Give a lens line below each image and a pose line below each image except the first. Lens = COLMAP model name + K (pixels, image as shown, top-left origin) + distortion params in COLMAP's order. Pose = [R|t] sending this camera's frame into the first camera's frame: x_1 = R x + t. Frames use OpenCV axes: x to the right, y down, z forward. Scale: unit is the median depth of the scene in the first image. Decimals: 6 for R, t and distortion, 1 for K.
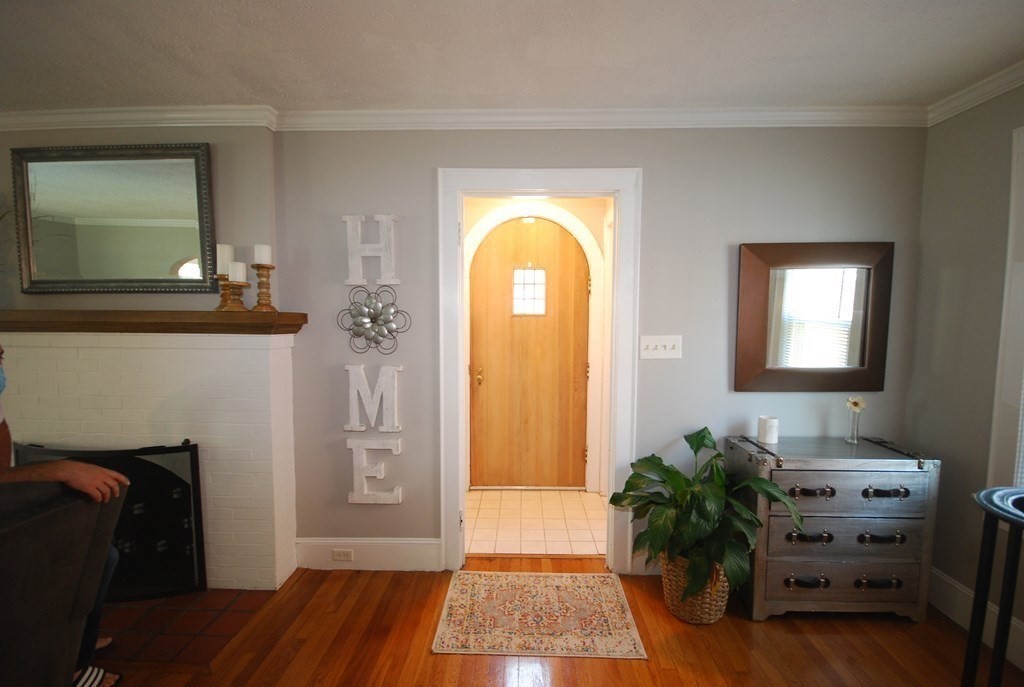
lens RADIAL K [[451.3, 0, 510.1], [0, 451.3, 343.6], [0, 0, 1]] dist [0.001079, -0.006967]
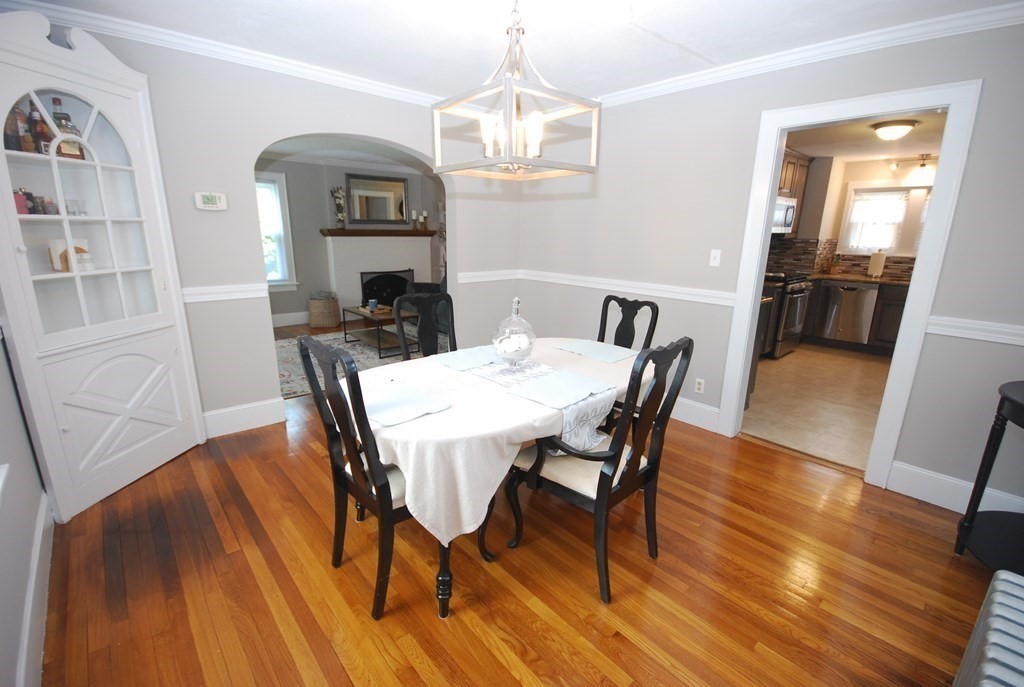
lens RADIAL K [[451.3, 0, 517.2], [0, 451.3, 343.8], [0, 0, 1]] dist [0.001079, -0.006967]
pose [[0.761543, -0.158764, 0.628368, -2.248764], [0.042876, 0.979750, 0.195581, 0.131258], [-0.646694, -0.122002, 0.752929, -2.125264]]
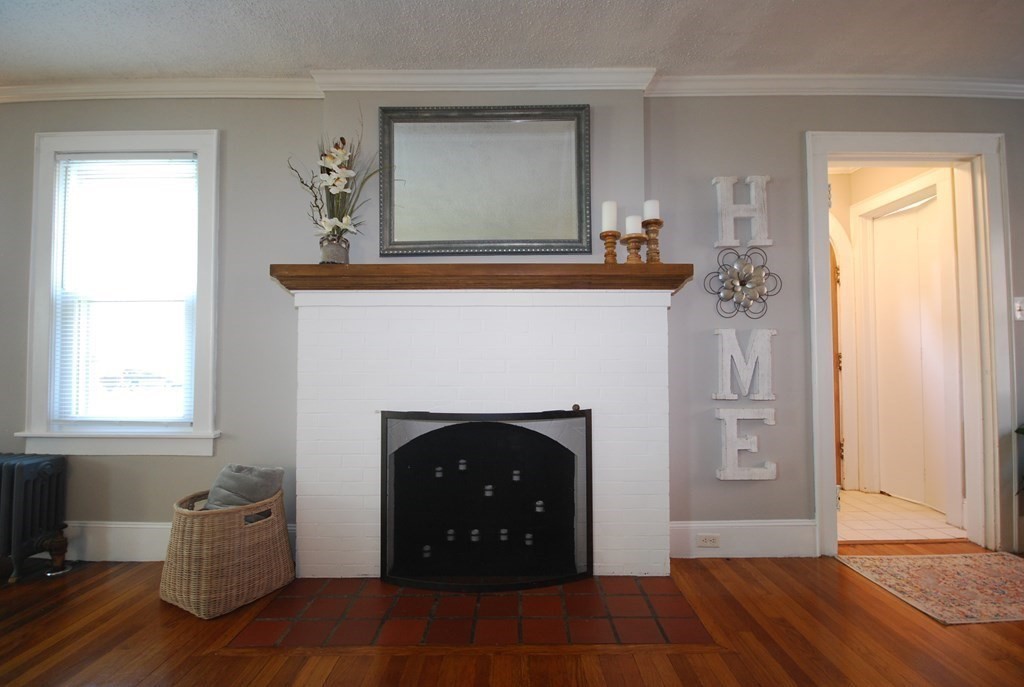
lens RADIAL K [[451.3, 0, 507.9], [0, 451.3, 342.8], [0, 0, 1]] dist [0.001079, -0.006967]
pose [[0.999735, -0.007420, 0.021811, -0.832495], [0.009737, 0.994092, -0.108104, 0.175607], [-0.020880, 0.108288, 0.993900, 0.066617]]
